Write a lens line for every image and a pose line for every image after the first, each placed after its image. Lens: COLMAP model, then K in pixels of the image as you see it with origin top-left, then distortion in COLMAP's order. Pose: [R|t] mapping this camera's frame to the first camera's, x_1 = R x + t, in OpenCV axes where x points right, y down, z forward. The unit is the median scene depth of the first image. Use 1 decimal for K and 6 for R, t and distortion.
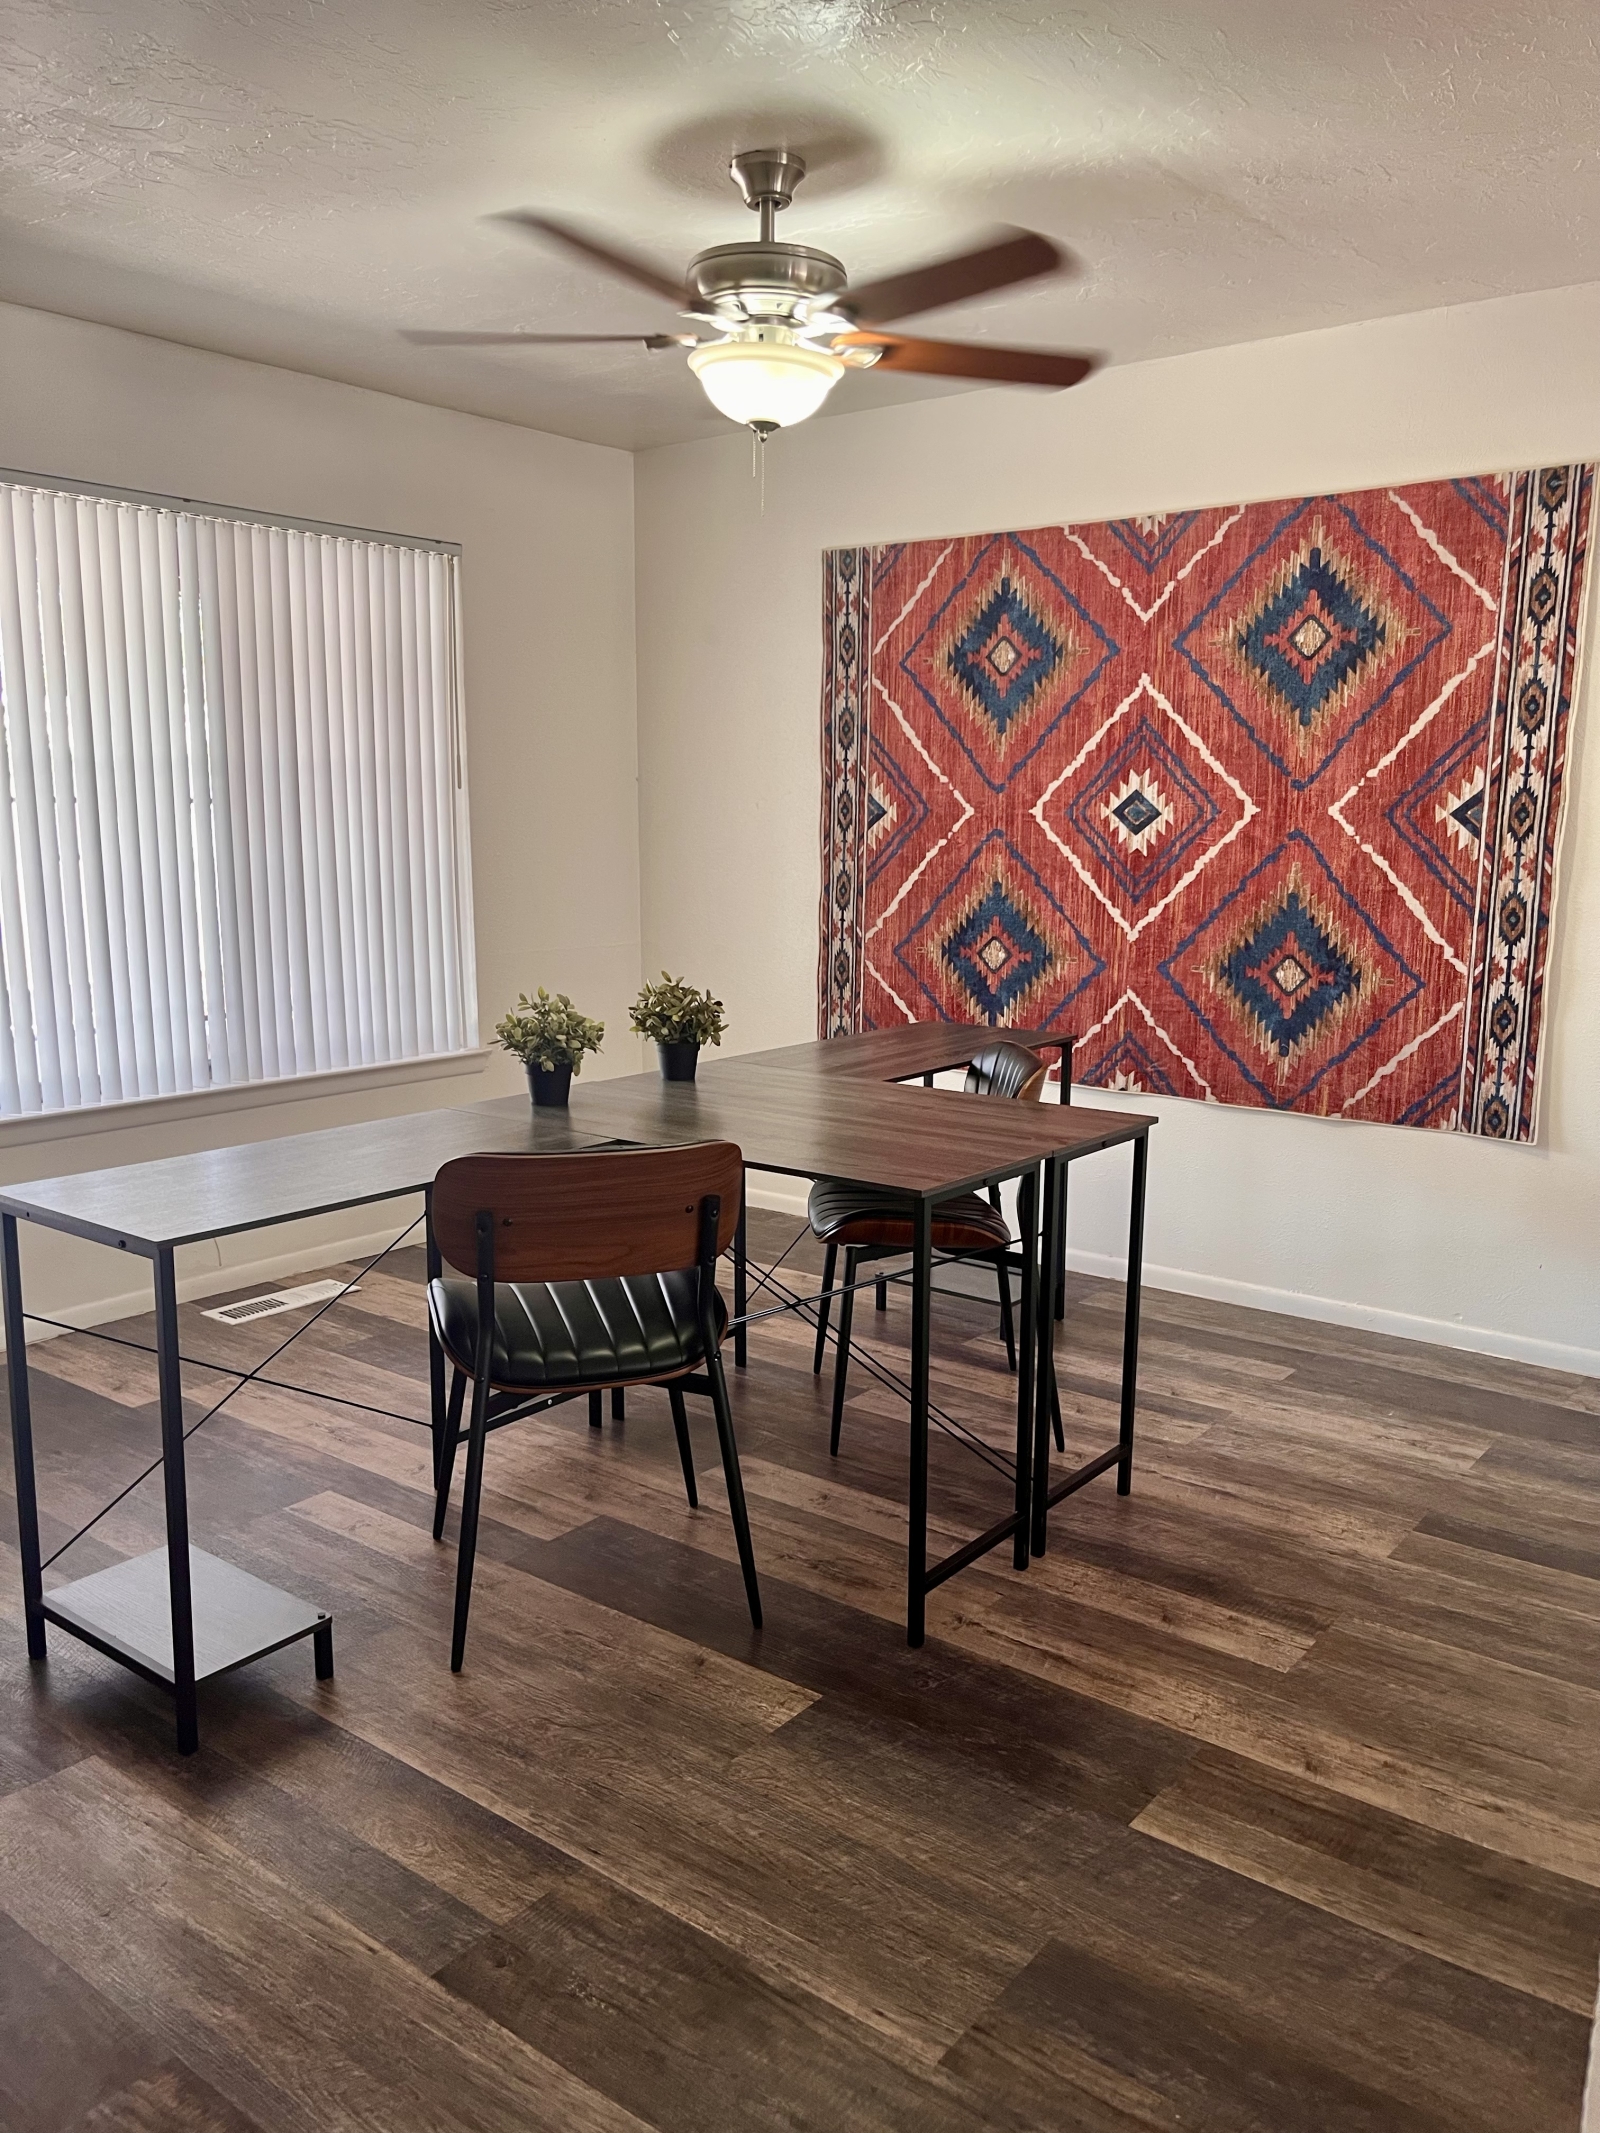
lens RADIAL K [[1621.7, 0, 794.7], [0, 1621.7, 1085.6], [0, 0, 1]] dist [0.014755, -0.005220]
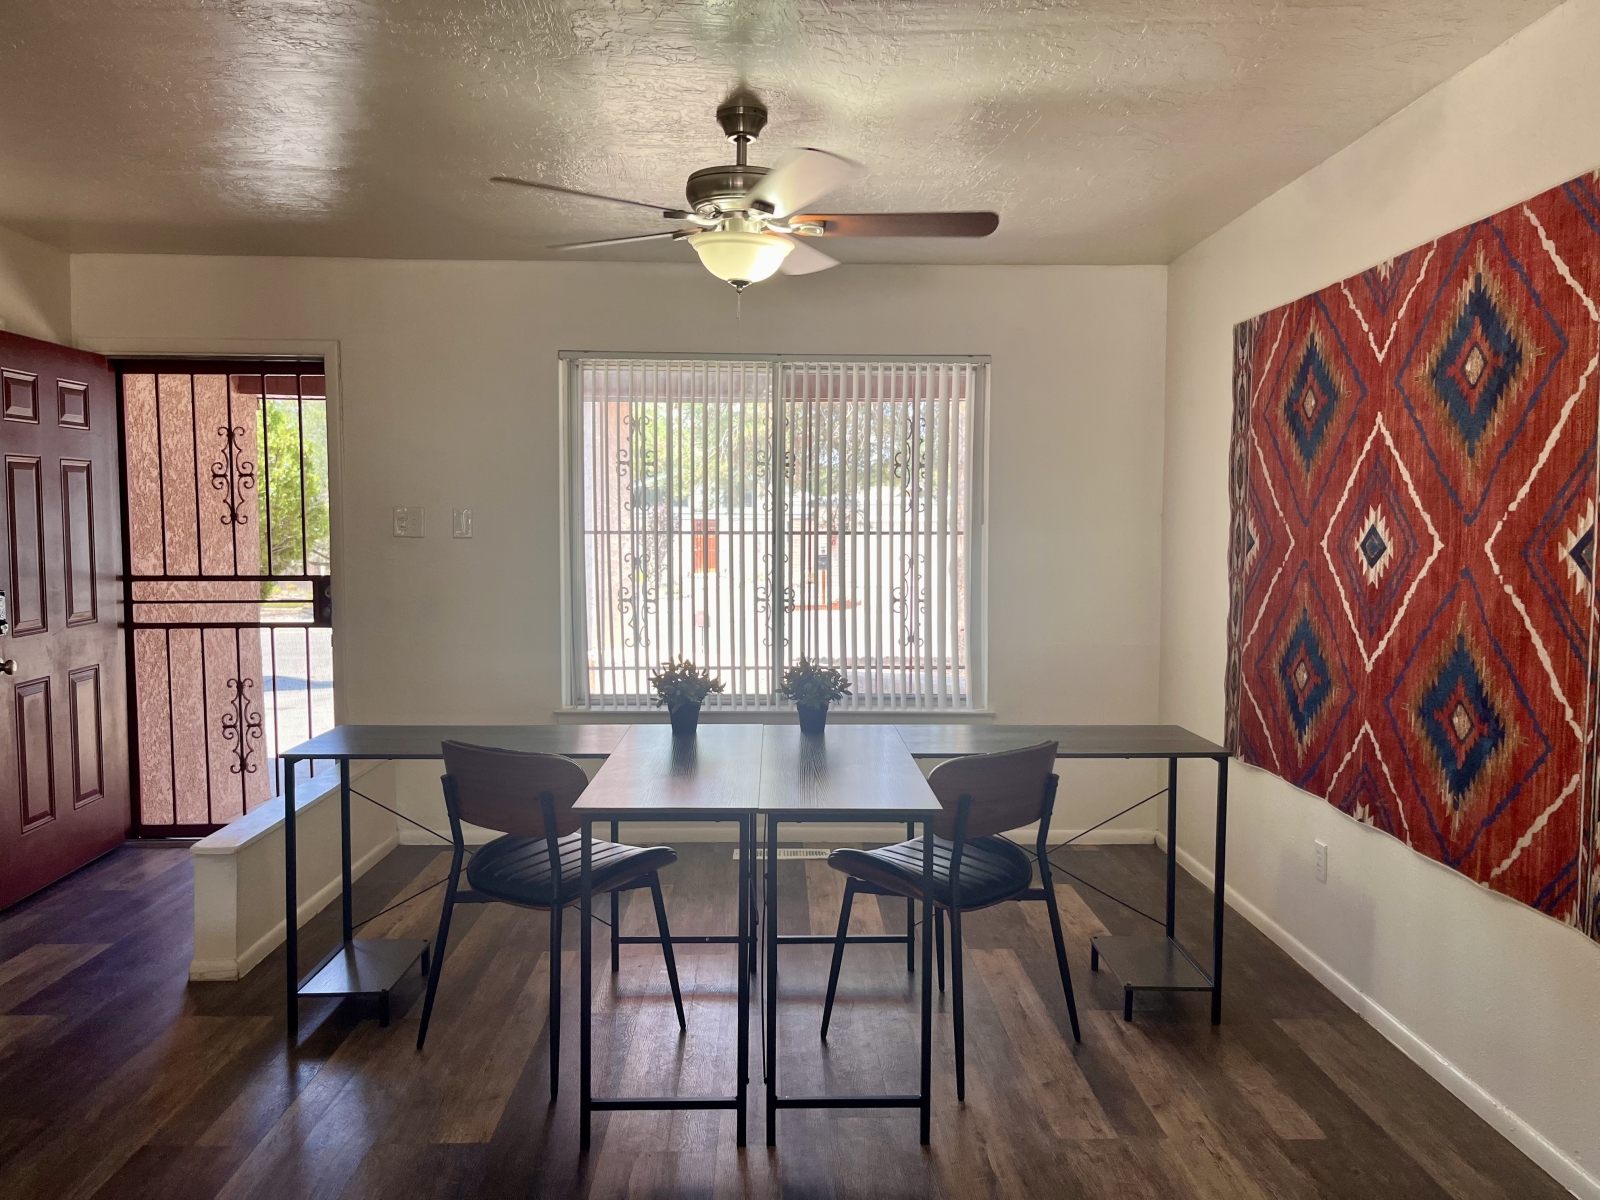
lens RADIAL K [[1216.5, 0, 800.5], [0, 1216.5, 589.9], [0, 0, 1]] dist [0.014755, -0.005220]
pose [[0.636669, 0.041479, -0.770020, 0.589652], [-0.134981, 0.989130, -0.058323, -0.050419], [0.759231, 0.141071, 0.635348, 0.257994]]
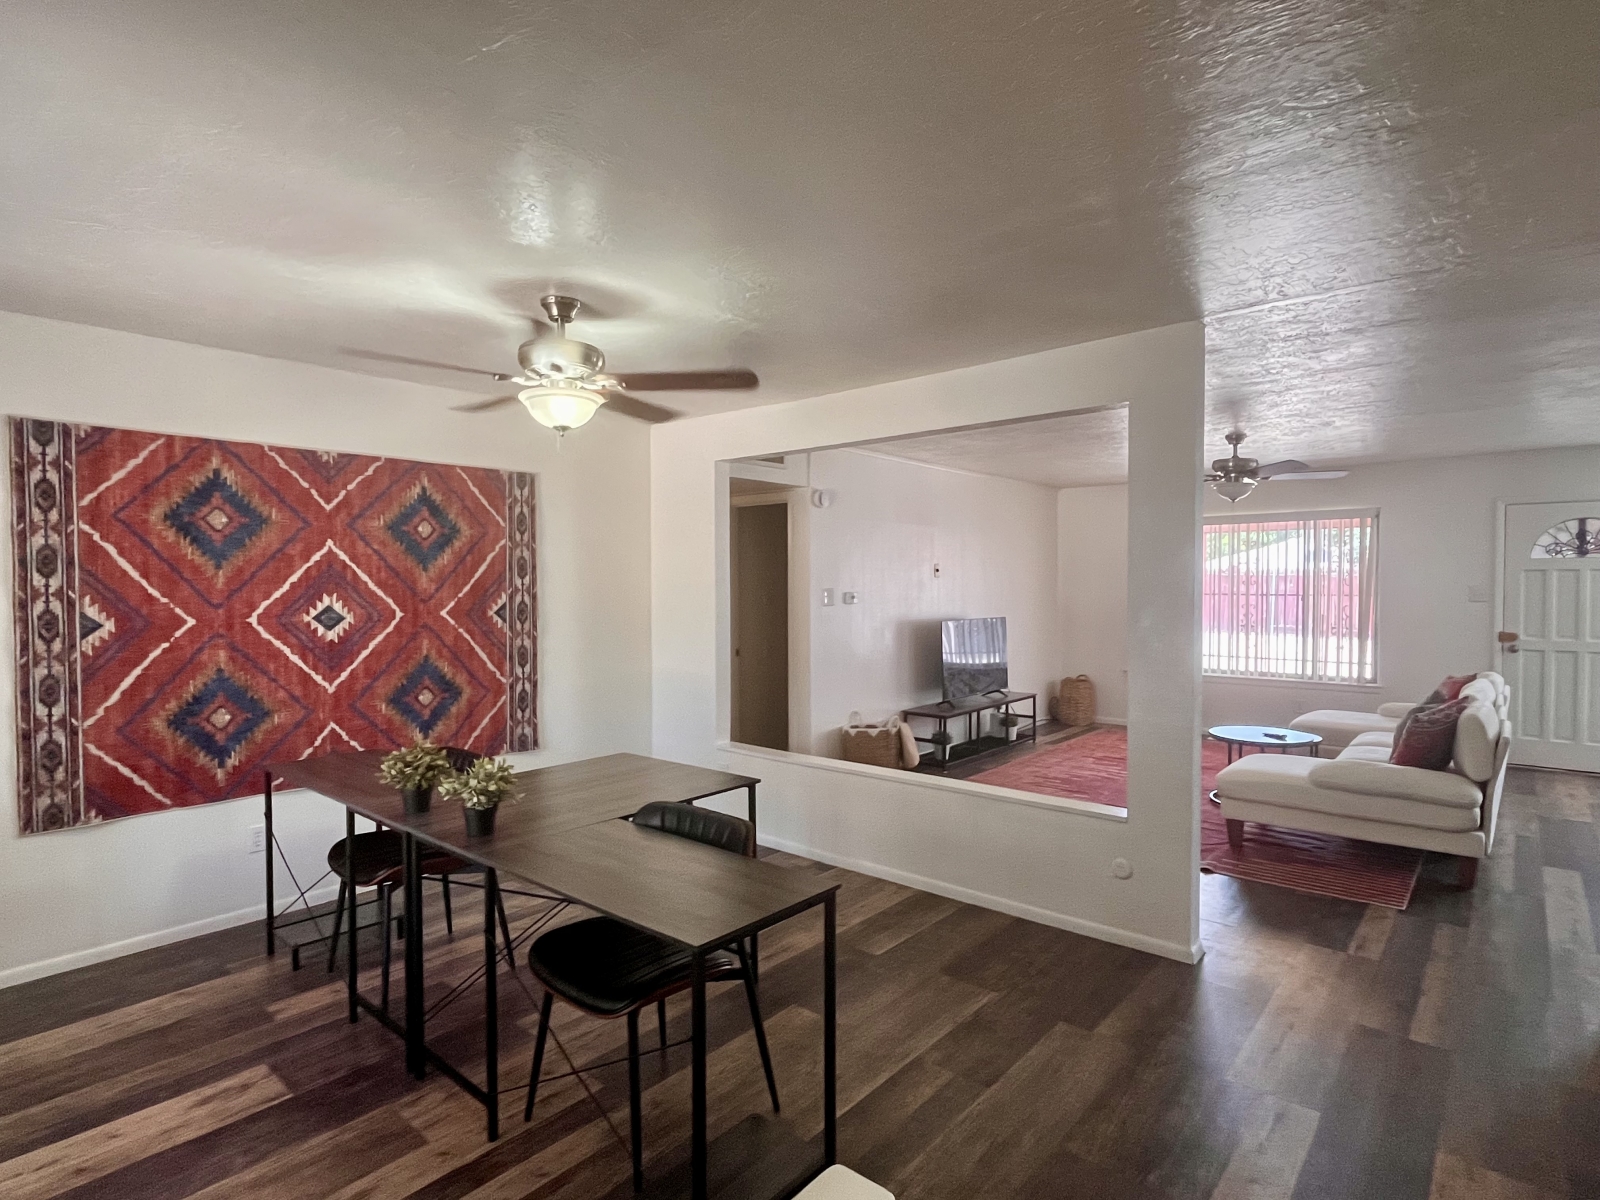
lens RADIAL K [[837.6, 0, 797.9], [0, 837.6, 601.1], [0, 0, 1]] dist [-0.013611, -0.001051]
pose [[0.049420, -0.022924, 0.998515, -0.662277], [0.175694, 0.984347, 0.013903, -0.115200], [-0.983204, 0.174746, 0.052674, 0.481920]]
